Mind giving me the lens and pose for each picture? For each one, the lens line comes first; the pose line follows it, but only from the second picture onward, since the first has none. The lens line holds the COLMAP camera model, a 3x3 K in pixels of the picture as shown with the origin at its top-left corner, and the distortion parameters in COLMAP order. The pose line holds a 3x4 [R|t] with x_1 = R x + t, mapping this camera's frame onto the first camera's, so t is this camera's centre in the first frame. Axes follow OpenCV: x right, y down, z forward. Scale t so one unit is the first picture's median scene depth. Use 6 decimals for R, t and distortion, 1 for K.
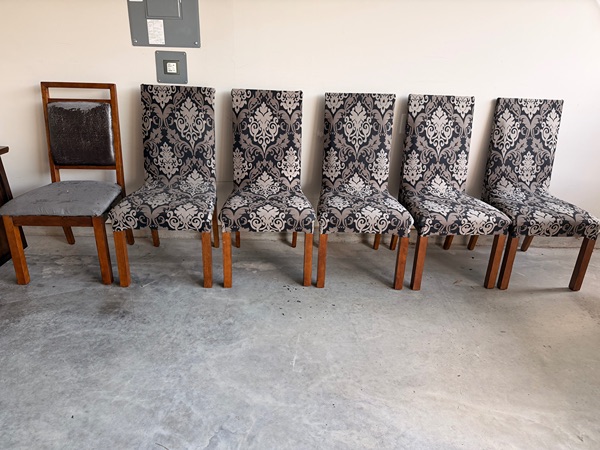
lens RADIAL K [[427.0, 0, 302.5], [0, 427.0, 224.8], [0, 0, 1]] dist [0.007040, -0.018839]
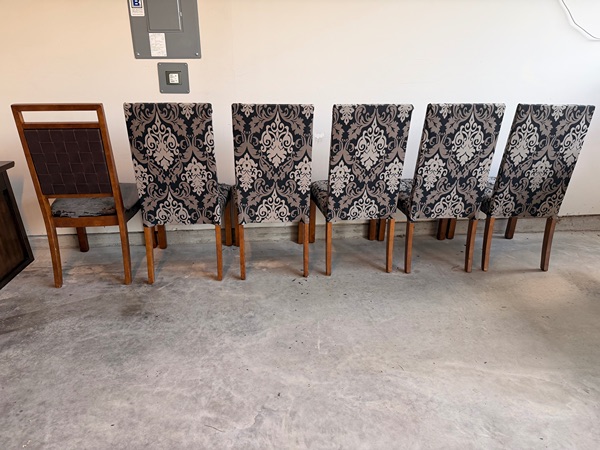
lens RADIAL K [[427.0, 0, 299.4], [0, 427.0, 225.2], [0, 0, 1]] dist [0.007040, -0.018839]
pose [[0.996566, -0.057236, 0.059836, -0.113690], [0.058890, 0.997919, -0.026259, 0.047392], [-0.058208, 0.029693, 0.997863, -0.063098]]
